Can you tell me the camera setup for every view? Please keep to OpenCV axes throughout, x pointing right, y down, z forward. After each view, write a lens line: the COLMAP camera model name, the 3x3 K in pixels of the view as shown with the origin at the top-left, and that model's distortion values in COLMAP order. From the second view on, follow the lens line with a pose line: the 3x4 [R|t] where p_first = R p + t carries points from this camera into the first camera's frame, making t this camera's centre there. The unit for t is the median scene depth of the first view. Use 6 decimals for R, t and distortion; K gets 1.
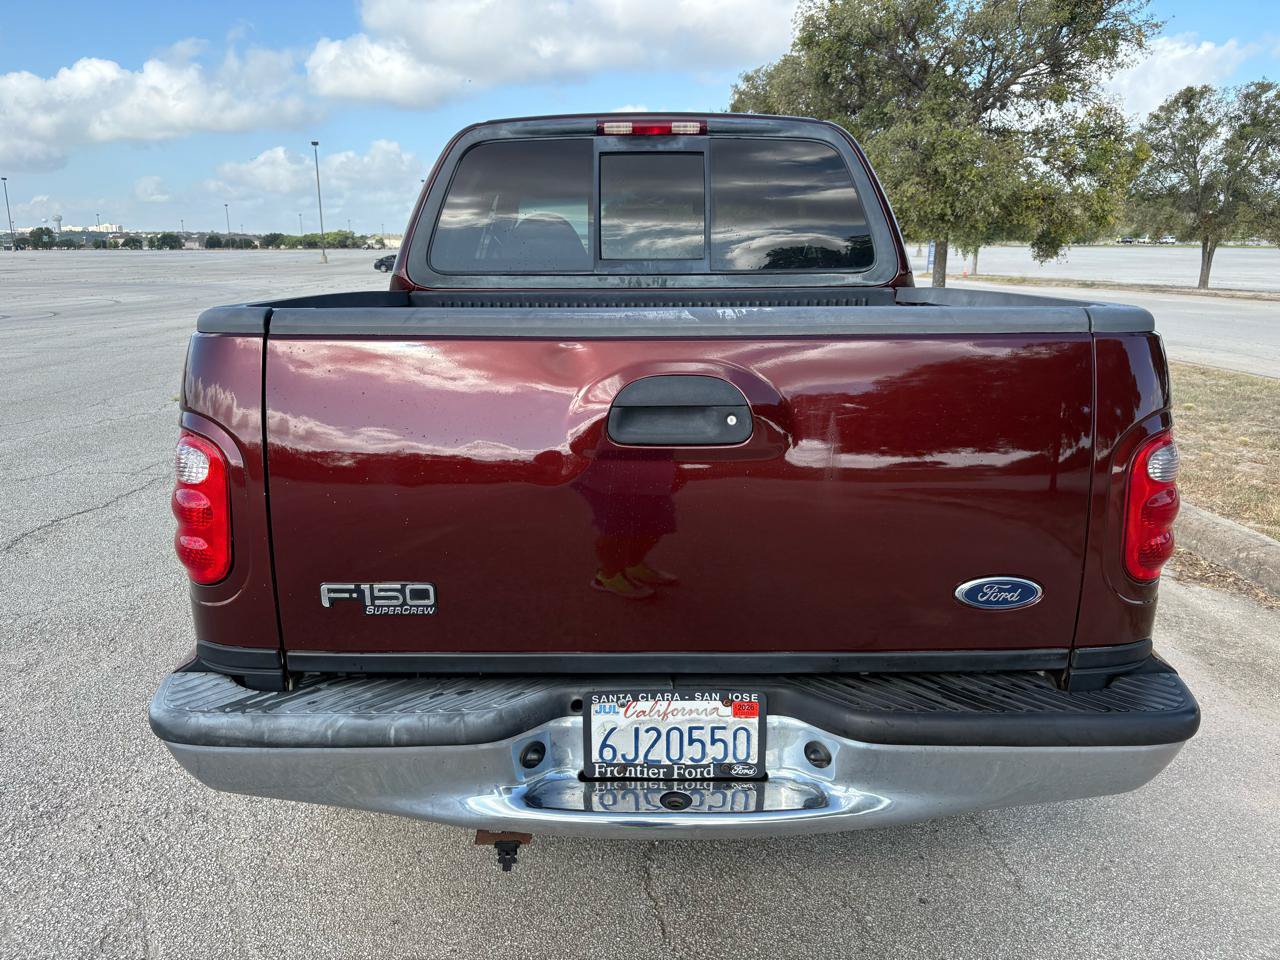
lens RADIAL K [[967.8, 0, 640.0], [0, 967.8, 480.0], [0, 0, 1]] dist [0.003160, 0.004549]
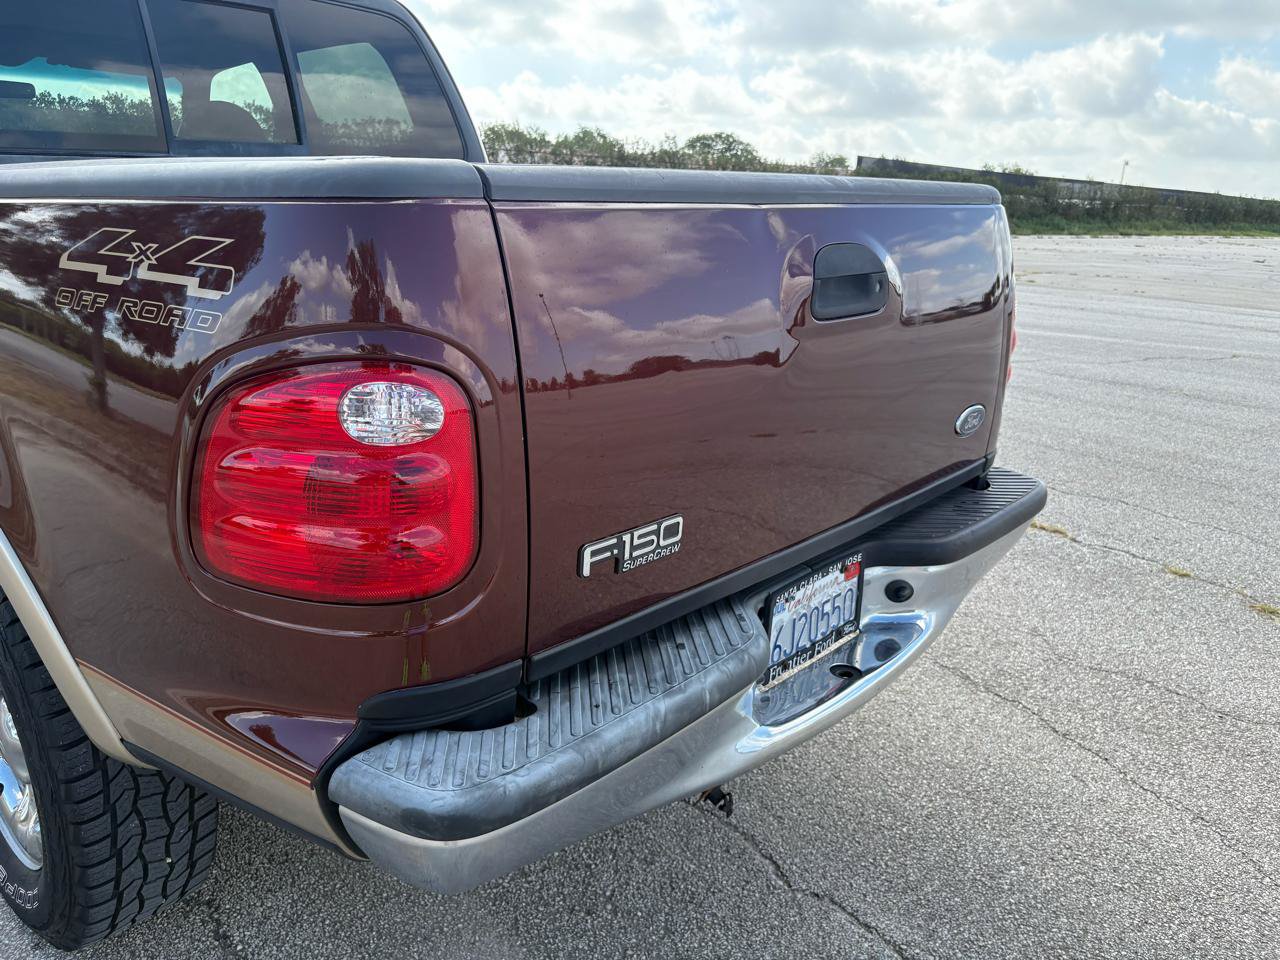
lens RADIAL K [[967.8, 0, 640.0], [0, 967.8, 480.0], [0, 0, 1]] dist [0.003160, 0.004549]
pose [[0.690503, -0.197485, 0.695849, -0.782015], [0.138037, 0.980305, 0.141237, -0.040074], [-0.710036, -0.001472, 0.704164, 0.440569]]
